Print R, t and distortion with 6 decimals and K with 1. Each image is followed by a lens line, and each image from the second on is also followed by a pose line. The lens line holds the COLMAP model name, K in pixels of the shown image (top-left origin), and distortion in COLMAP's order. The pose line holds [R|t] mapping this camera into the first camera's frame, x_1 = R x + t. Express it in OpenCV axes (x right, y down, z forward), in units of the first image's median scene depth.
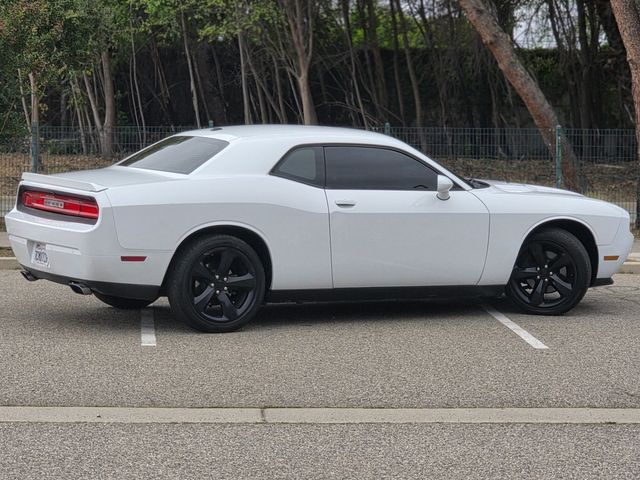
lens RADIAL K [[2082.6, 0, 320.0], [0, 2082.6, 240.0], [0, 0, 1]] dist [-0.212411, 0.914536]
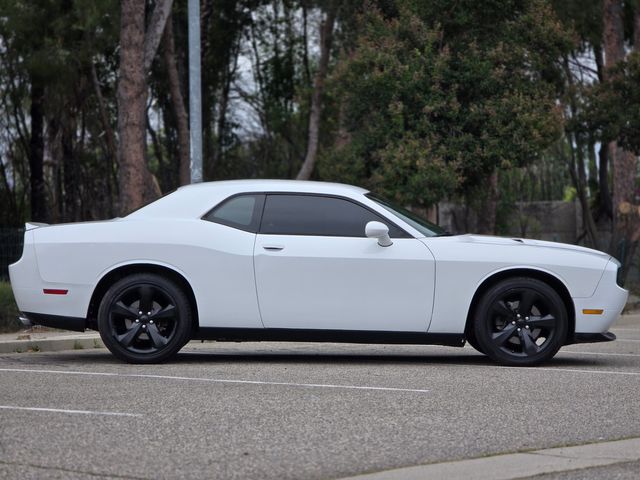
lens RADIAL K [[2094.8, 0, 320.0], [0, 2094.8, 240.0], [0, 0, 1]] dist [0.199992, 0.039191]
pose [[0.659598, -0.006724, 0.751588, -0.729471], [0.064462, 0.996782, -0.047655, 0.022394], [-0.748849, 0.079882, 0.657909, 0.368949]]
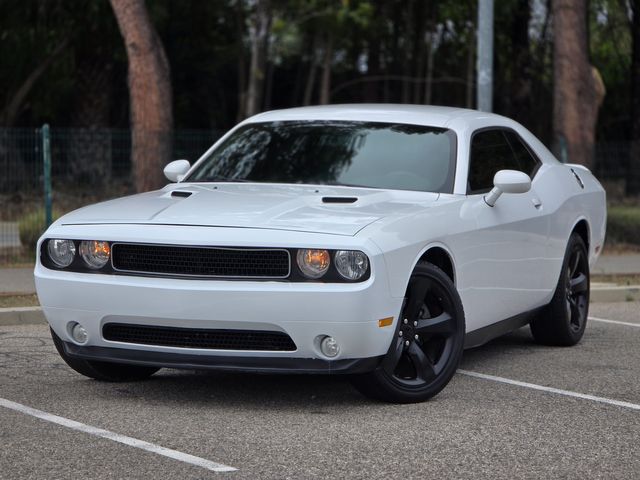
lens RADIAL K [[2094.8, 0, 320.0], [0, 2094.8, 240.0], [0, 0, 1]] dist [0.199992, 0.039191]
pose [[0.887467, -0.024805, 0.460202, -0.289667], [0.030069, 0.999539, -0.004110, -0.008619], [-0.459888, 0.017485, 0.887805, 0.422335]]
